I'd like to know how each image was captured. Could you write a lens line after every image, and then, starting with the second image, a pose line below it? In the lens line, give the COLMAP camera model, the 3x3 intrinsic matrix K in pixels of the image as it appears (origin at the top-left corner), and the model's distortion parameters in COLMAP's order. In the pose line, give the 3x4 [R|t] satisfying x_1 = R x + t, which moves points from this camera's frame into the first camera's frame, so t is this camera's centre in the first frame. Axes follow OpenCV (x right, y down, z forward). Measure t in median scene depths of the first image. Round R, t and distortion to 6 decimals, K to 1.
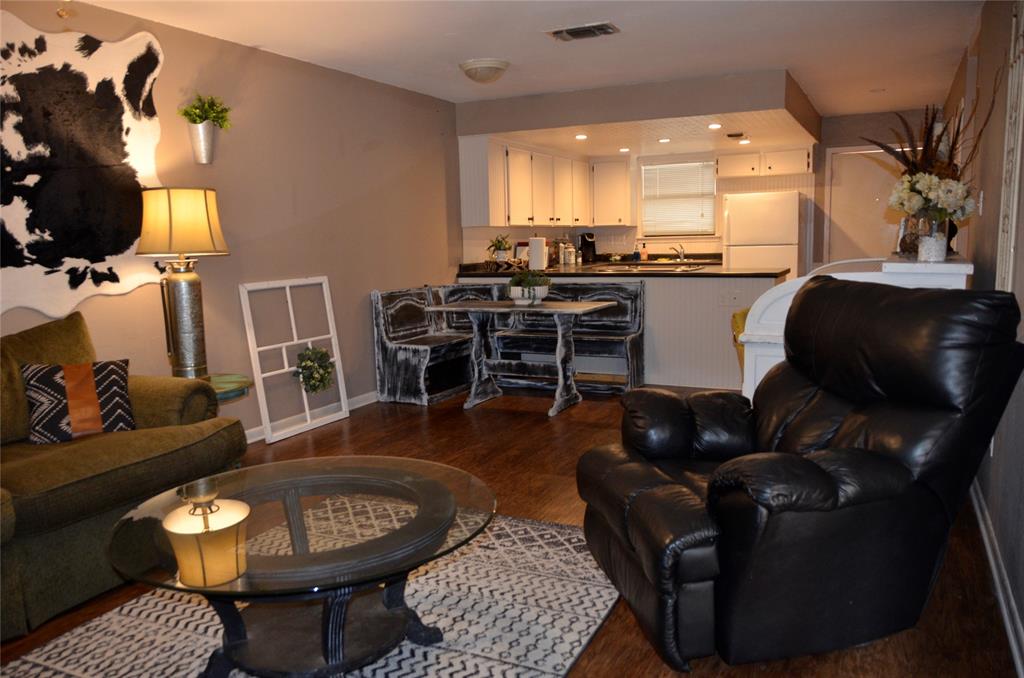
lens RADIAL K [[767.6, 0, 508.2], [0, 767.6, 342.8], [0, 0, 1]] dist [-0.035484, 0.006994]
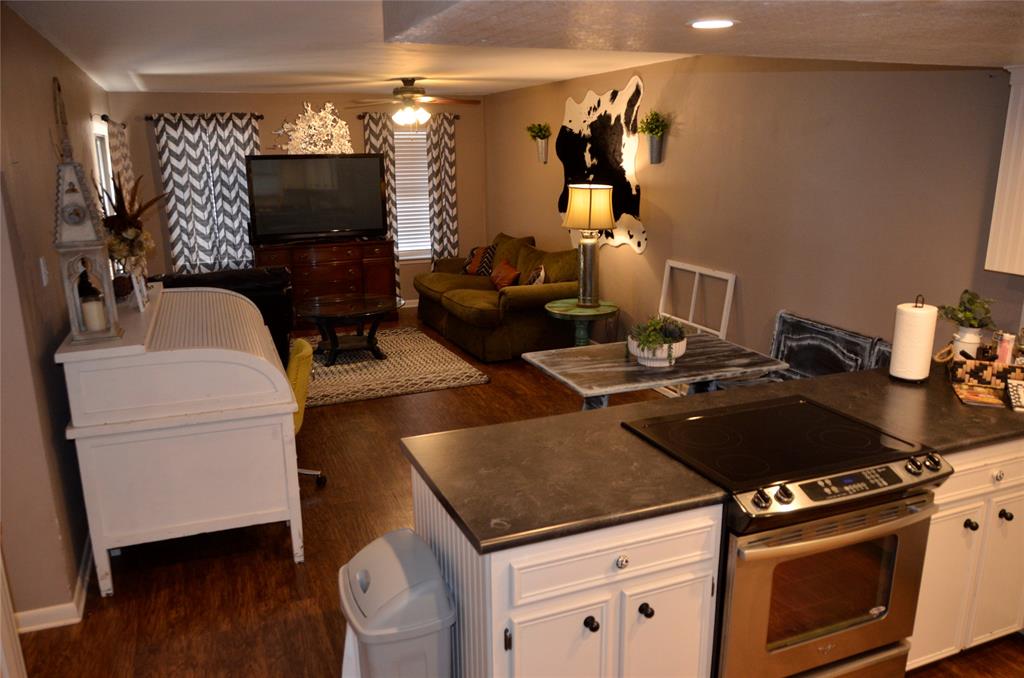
lens RADIAL K [[767.6, 0, 507.2], [0, 767.6, 338.9], [0, 0, 1]] dist [-0.035484, 0.006994]
pose [[-0.657891, 0.221691, -0.719745, 0.886535], [-0.070428, 0.933394, 0.351874, -0.446543], [0.749813, 0.282185, -0.598458, 1.884442]]
